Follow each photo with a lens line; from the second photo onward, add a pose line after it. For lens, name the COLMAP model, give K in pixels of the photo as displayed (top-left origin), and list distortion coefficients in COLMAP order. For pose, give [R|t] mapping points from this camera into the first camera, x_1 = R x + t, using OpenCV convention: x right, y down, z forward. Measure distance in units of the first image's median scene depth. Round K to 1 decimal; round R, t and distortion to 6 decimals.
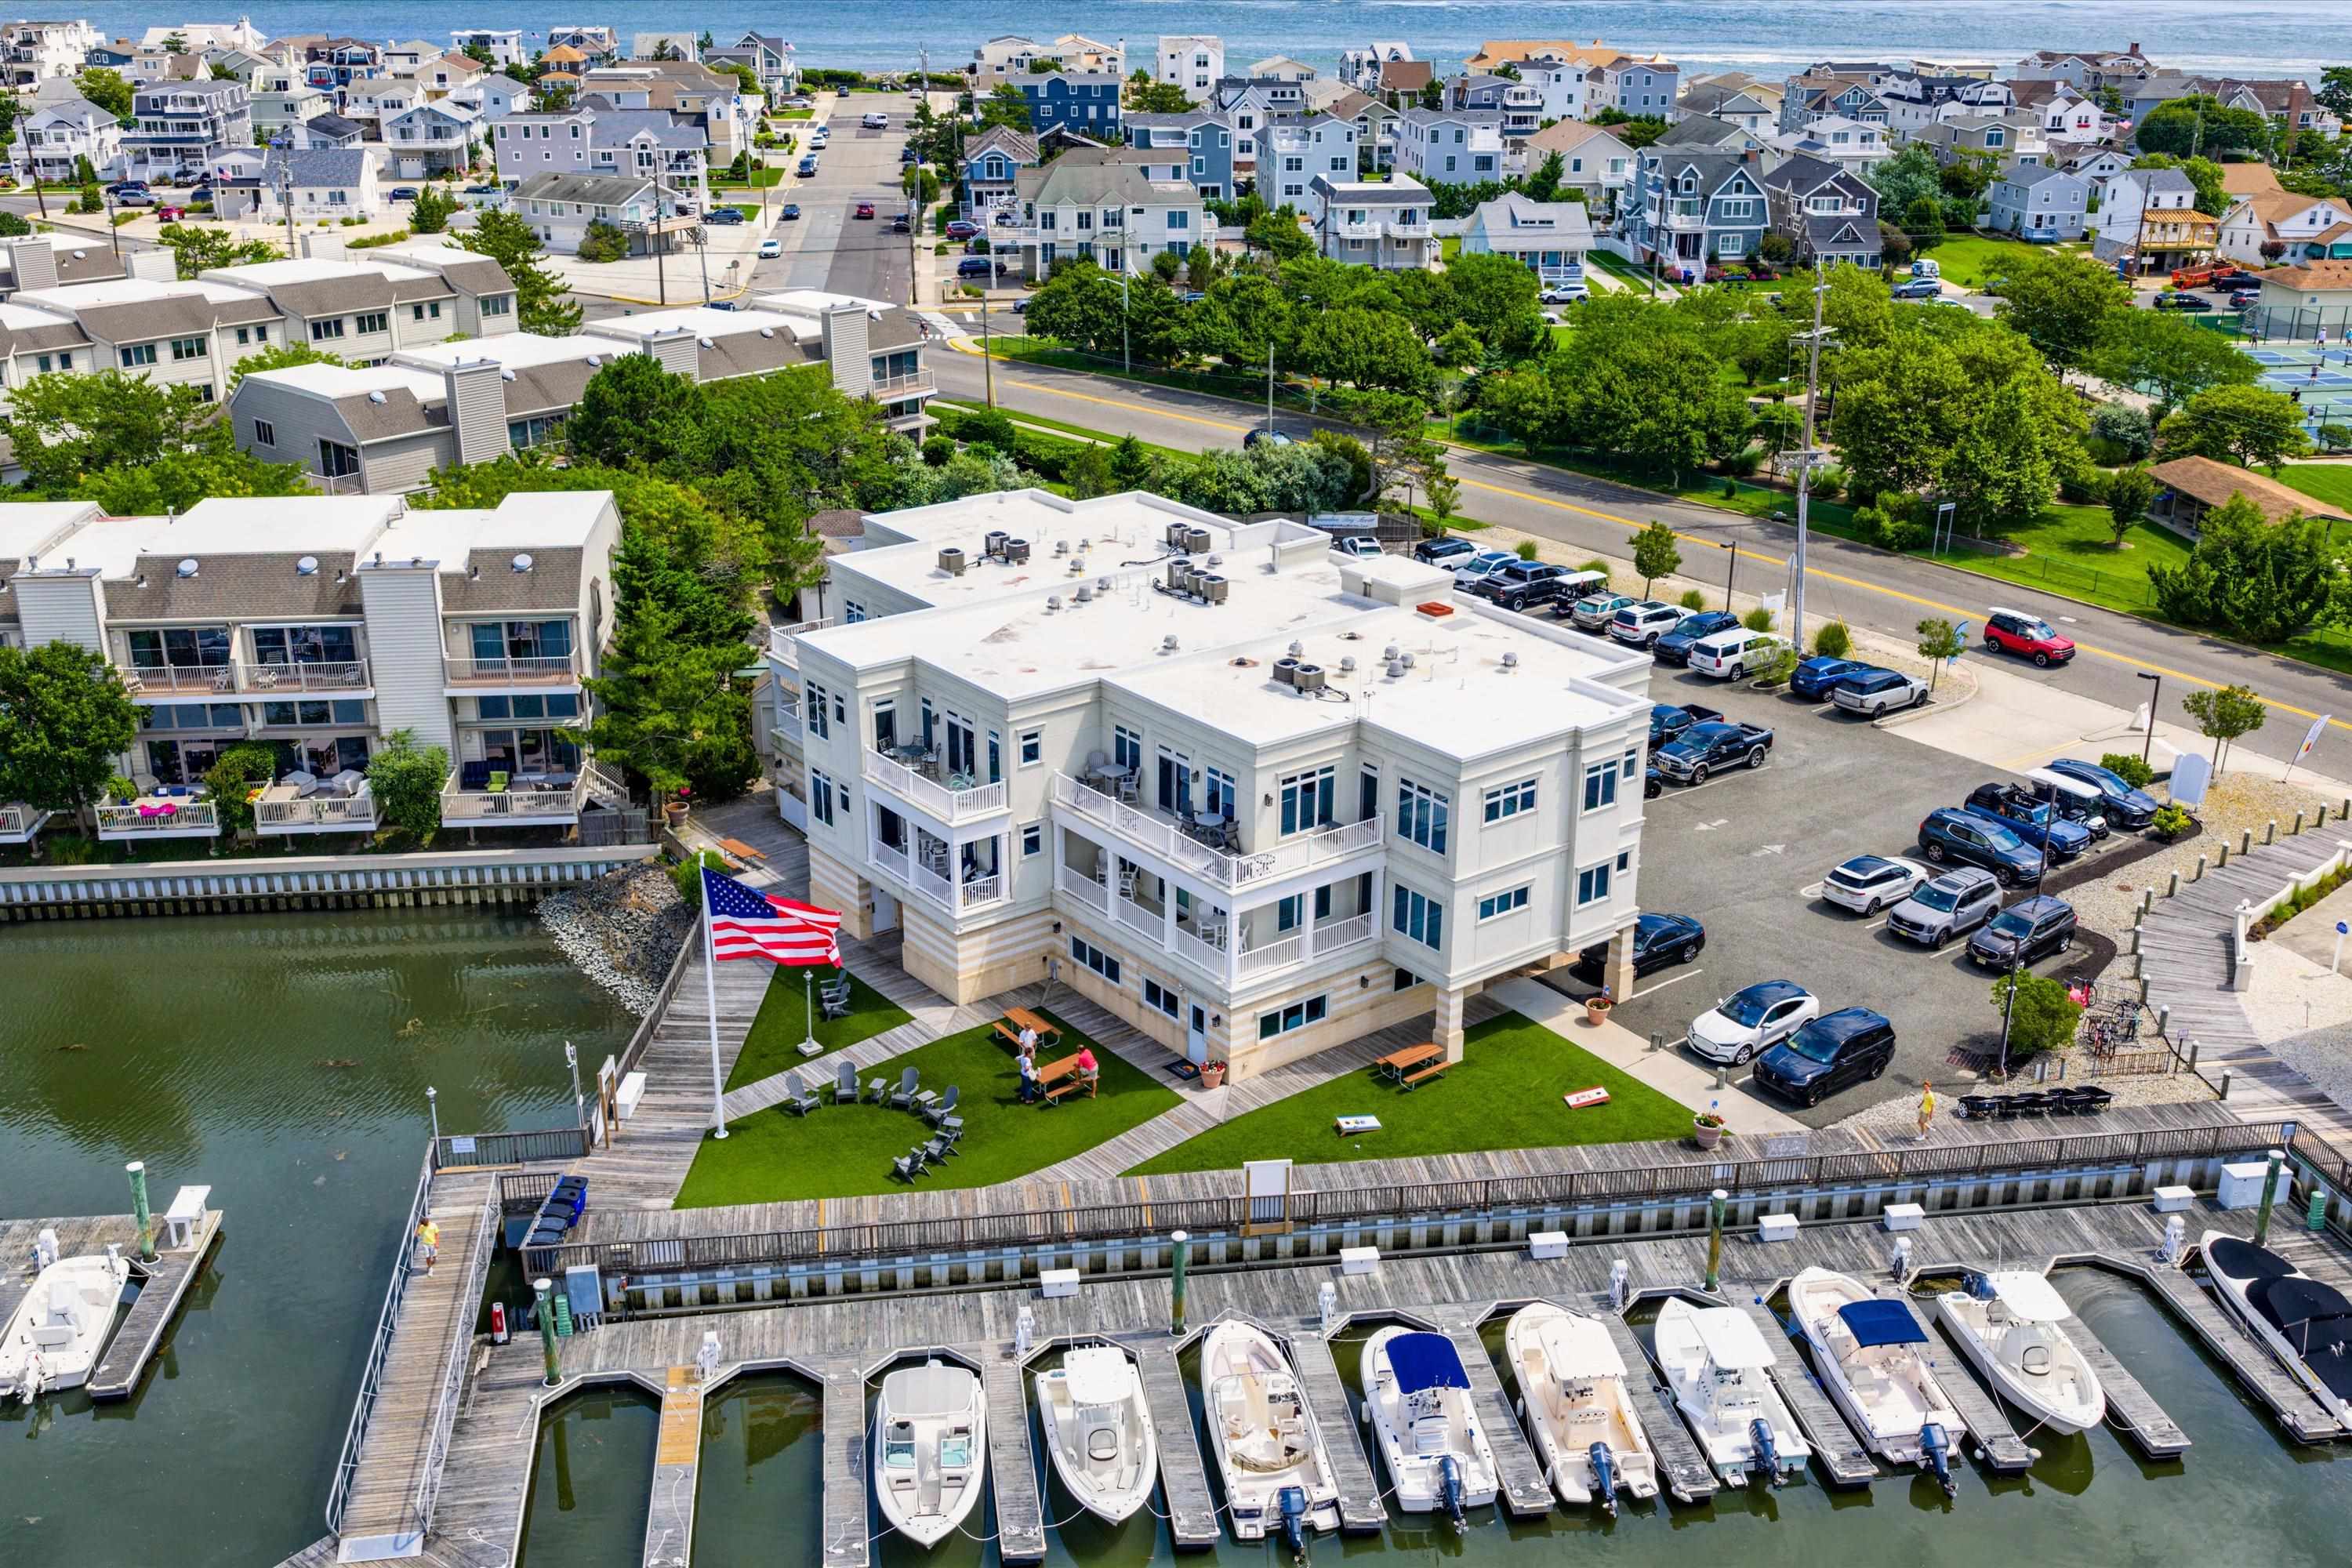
lens RADIAL K [[2284.7, 0, 1176.0], [0, 2284.7, 784.0], [0, 0, 1]] dist [0.017236, -0.045151]
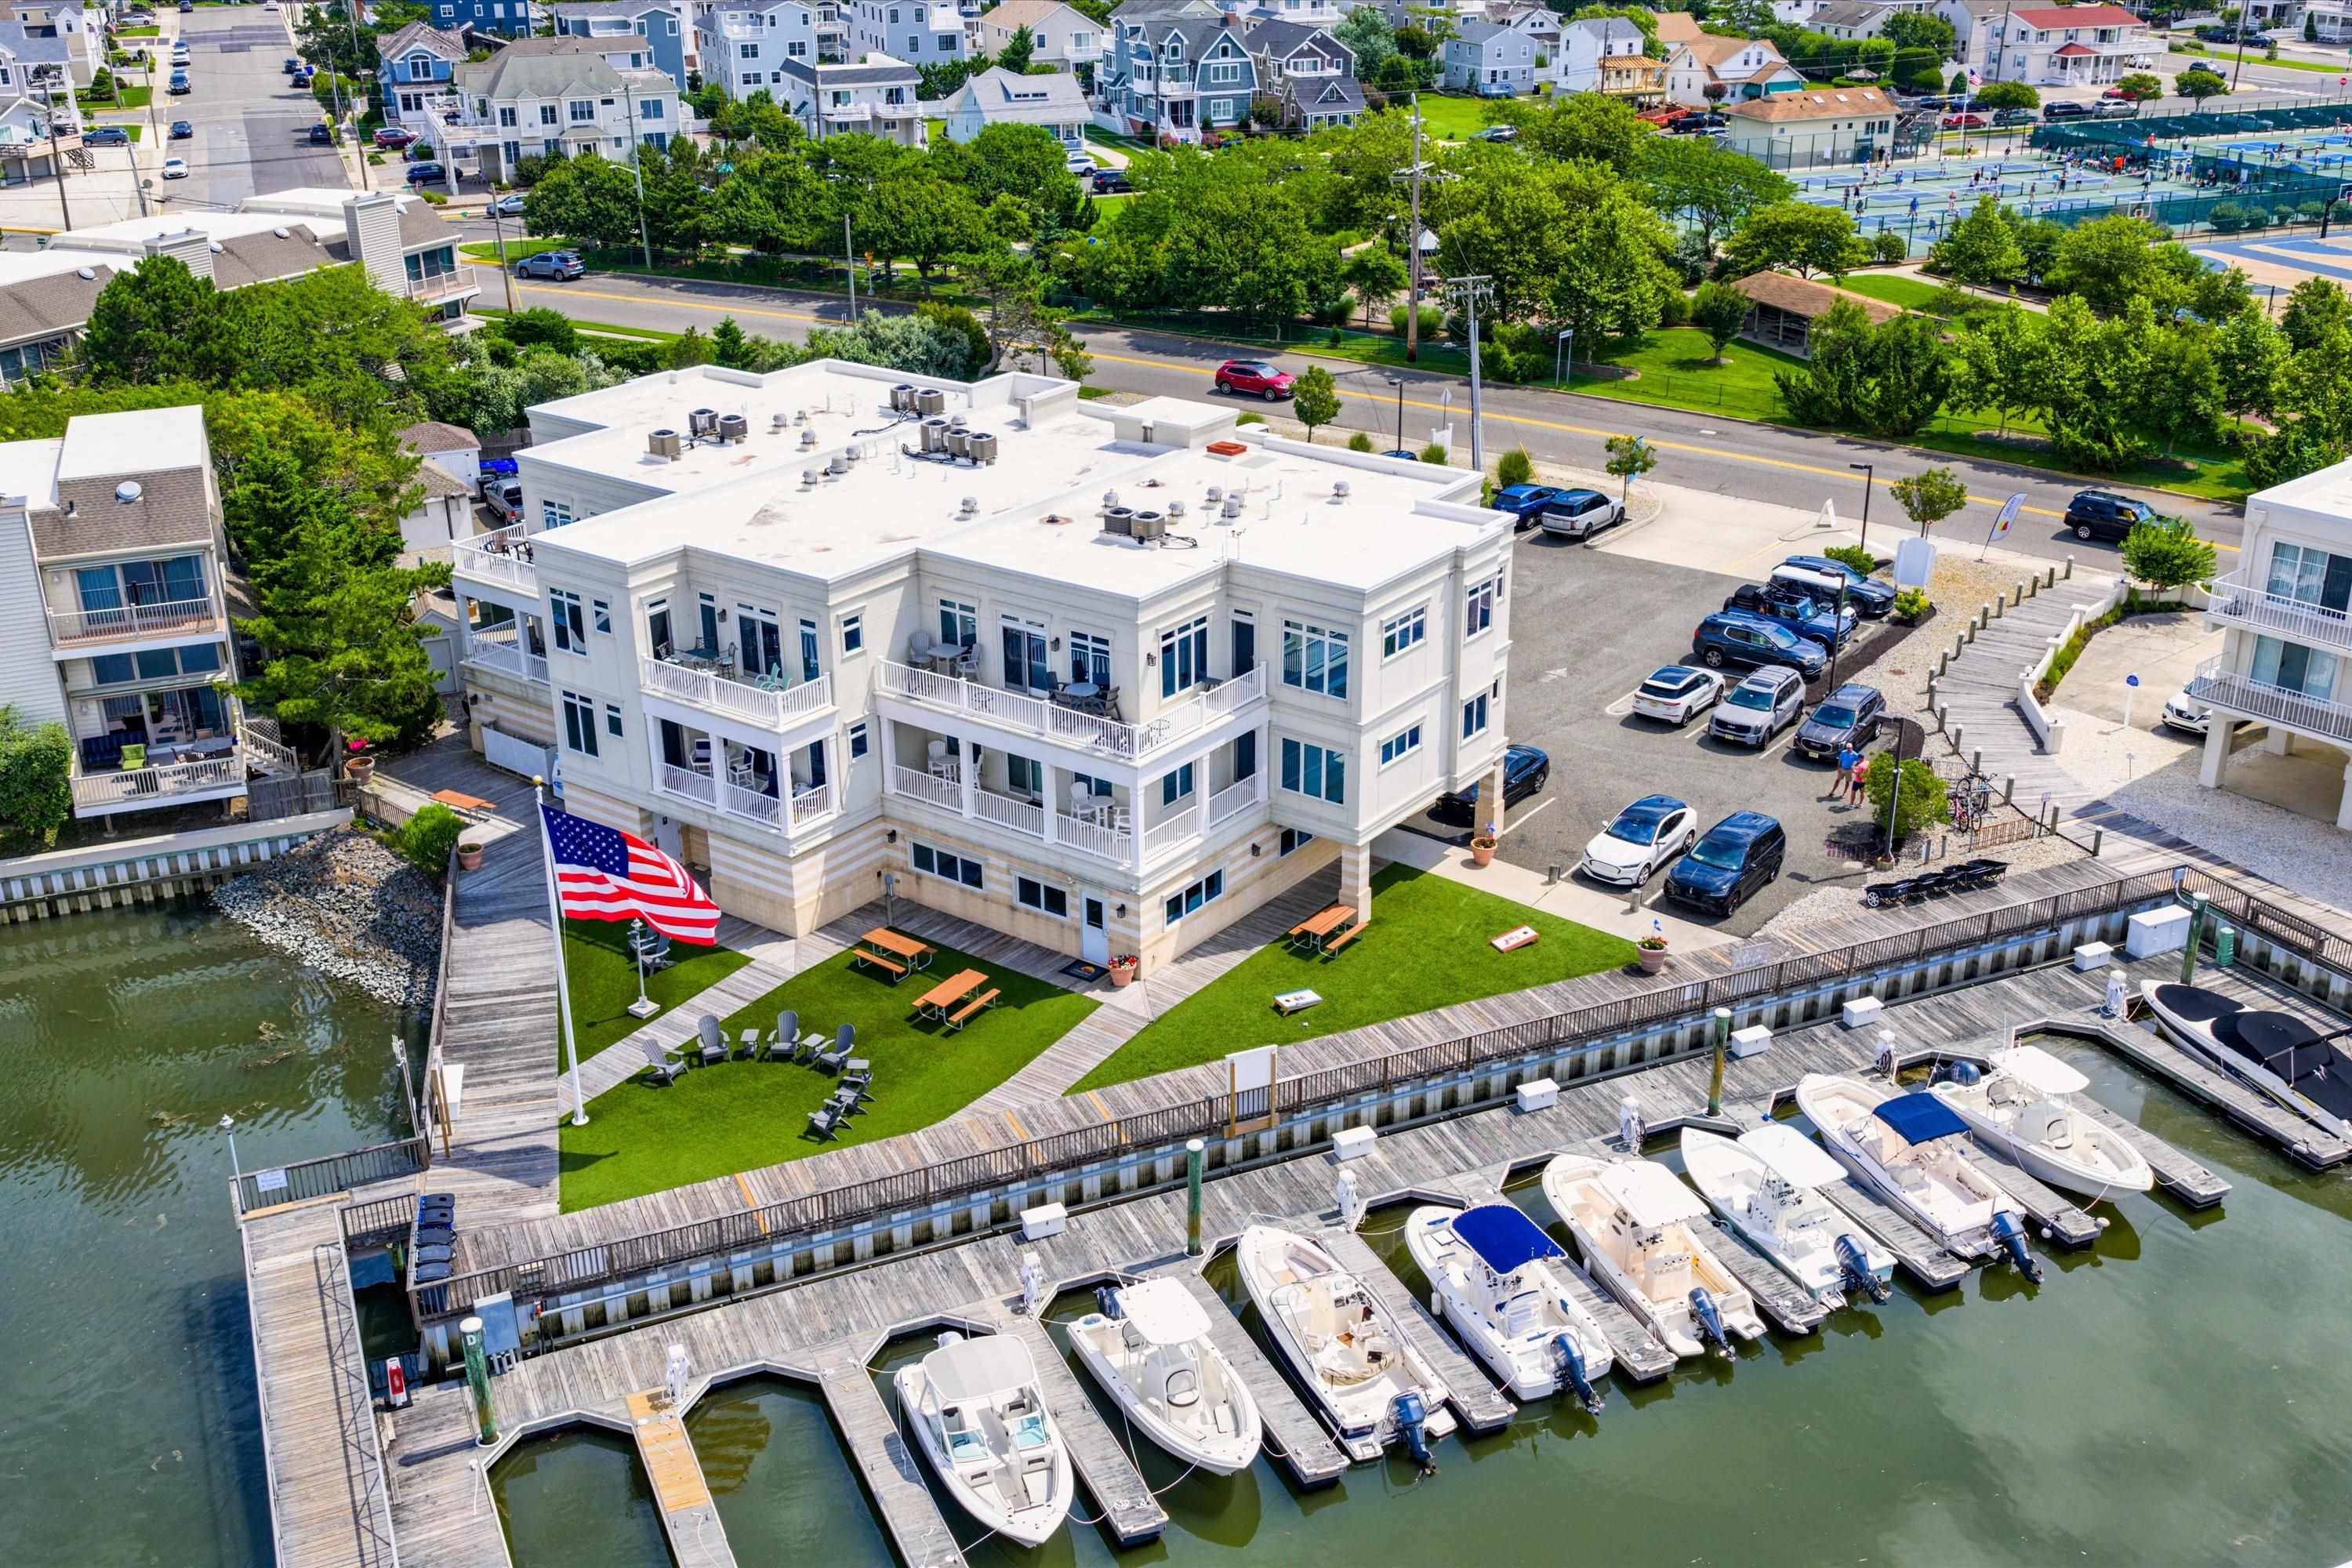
lens RADIAL K [[2284.7, 0, 1176.0], [0, 2284.7, 784.0], [0, 0, 1]] dist [0.017236, -0.045151]
pose [[0.961489, -0.118880, 0.247801, -0.148833], [0.110403, 0.992733, 0.047883, 0.011452], [-0.251693, -0.018681, 0.967627, 0.107114]]
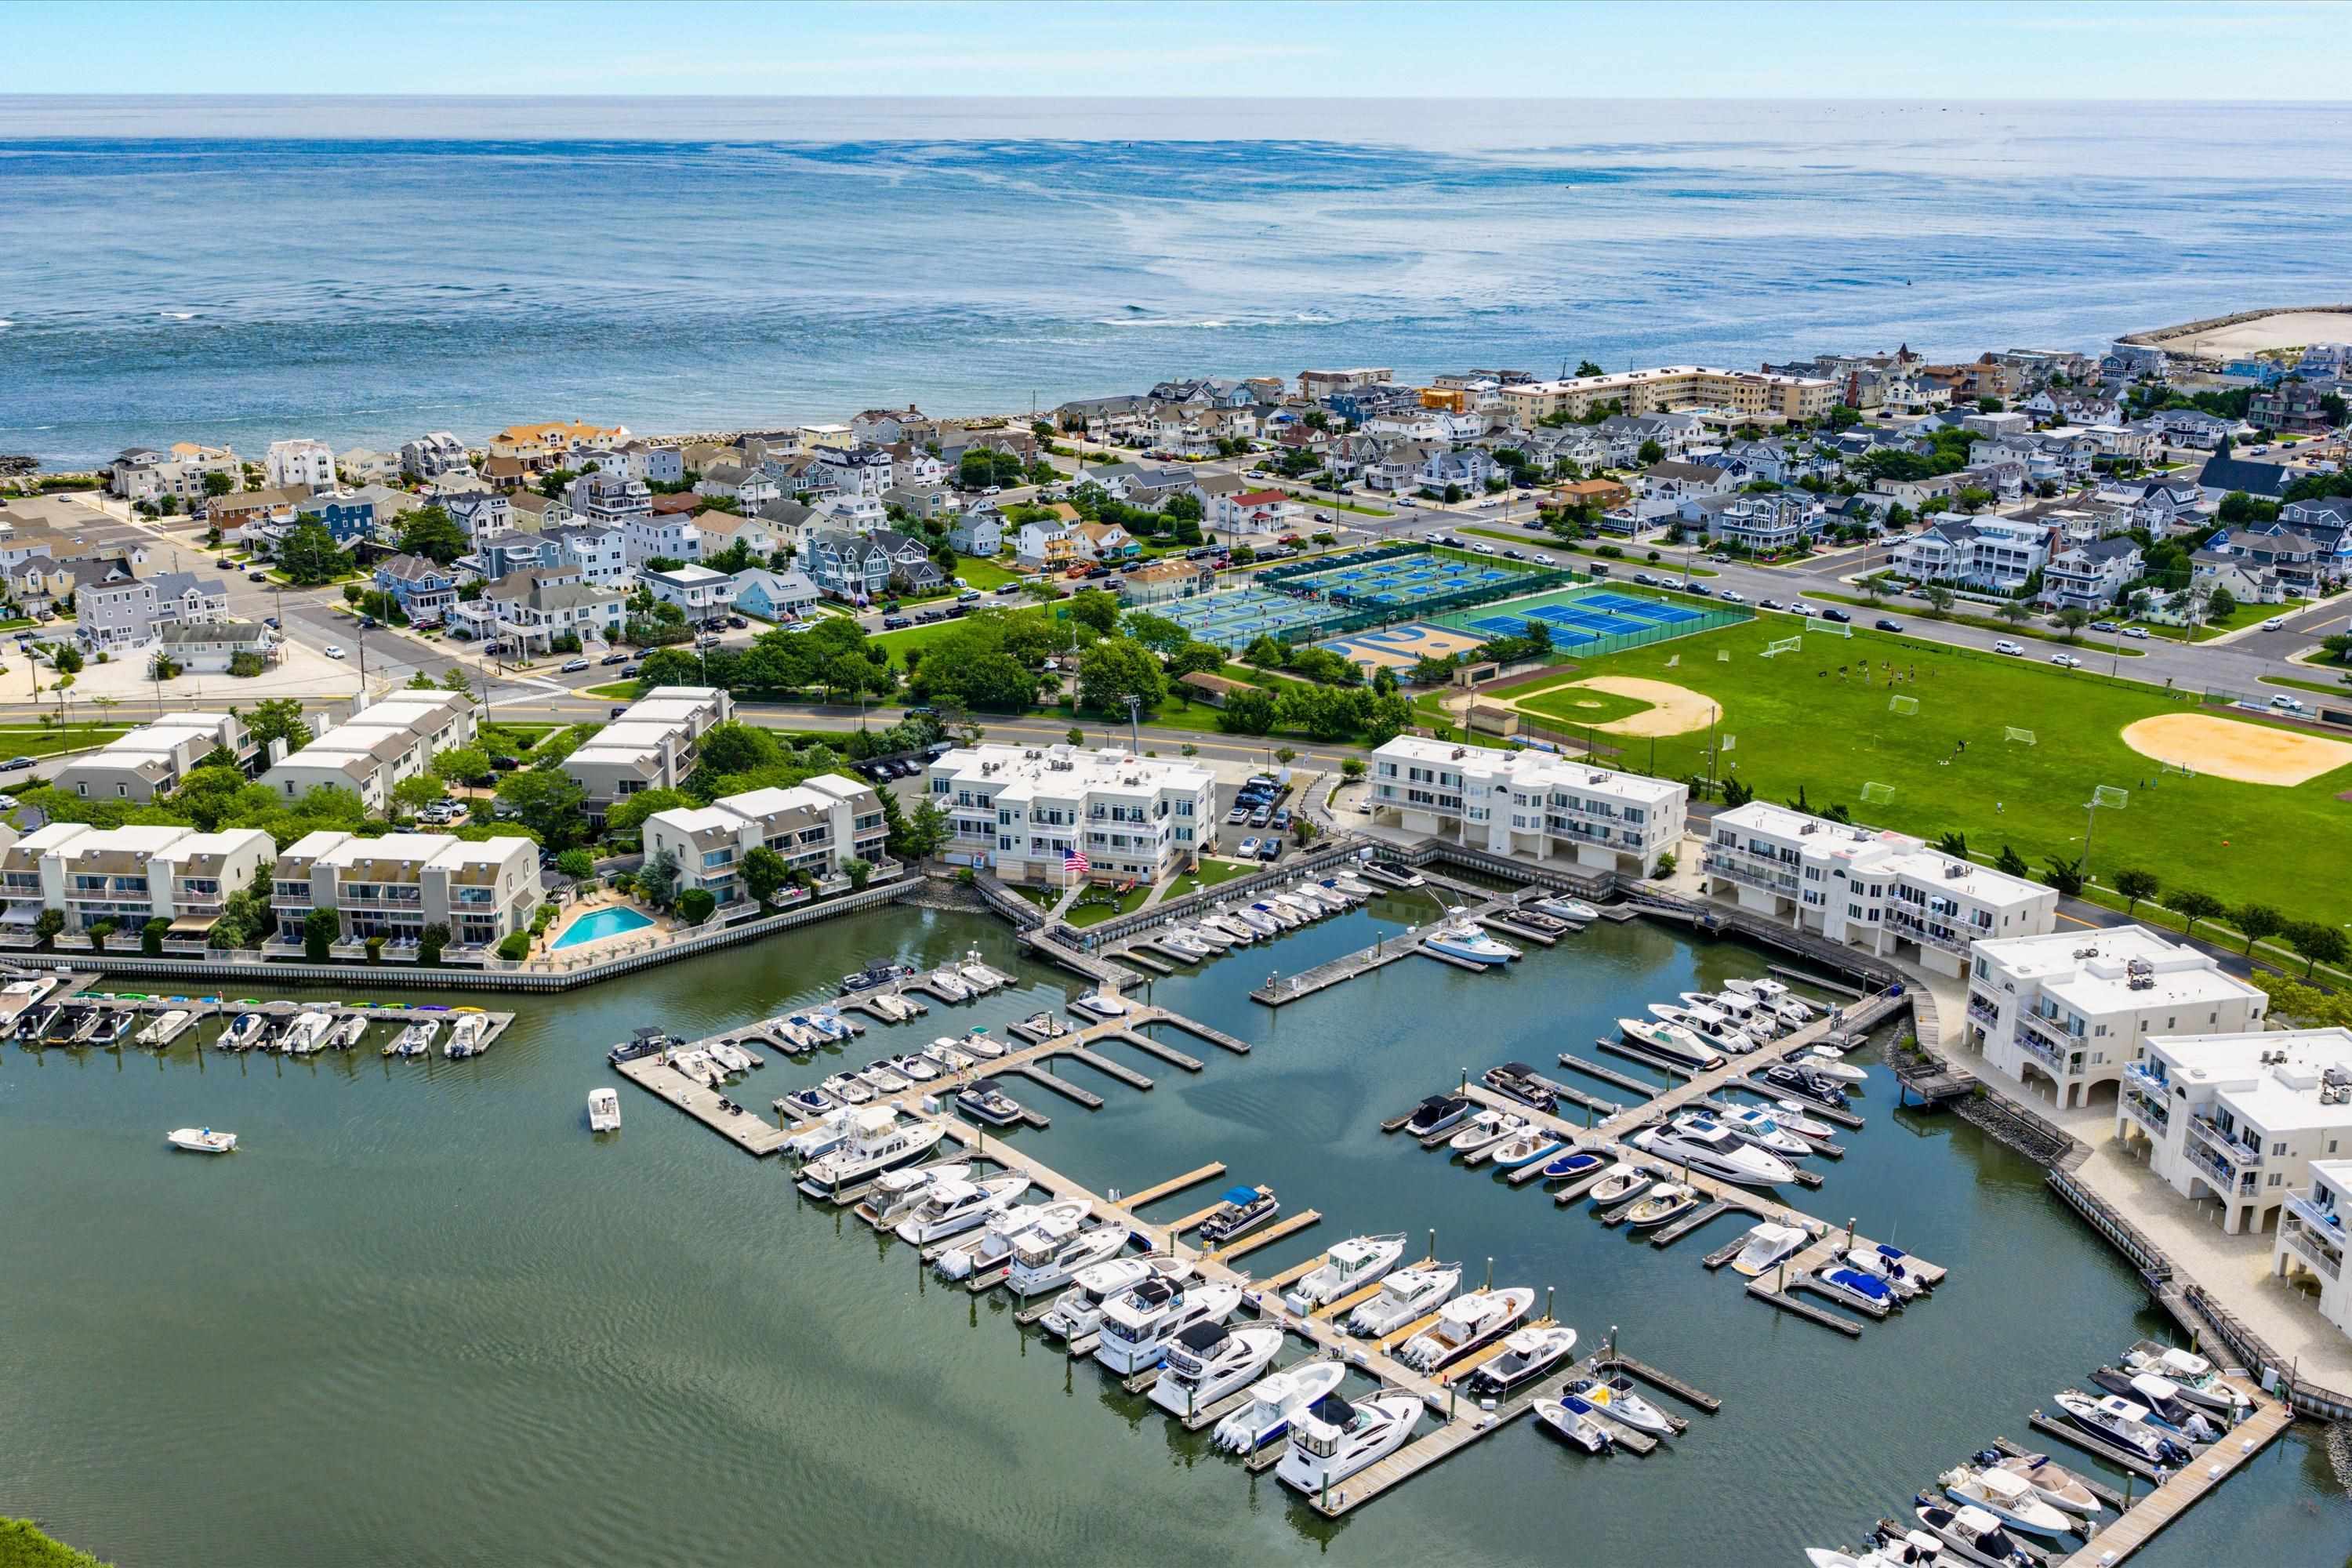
lens RADIAL K [[2284.7, 0, 1176.0], [0, 2284.7, 784.0], [0, 0, 1]] dist [0.017236, -0.045151]
pose [[0.803343, -0.173032, 0.569825, -1.823804], [0.214174, 0.976781, -0.005335, -0.006853], [-0.555671, 0.126327, 0.821749, -1.917045]]
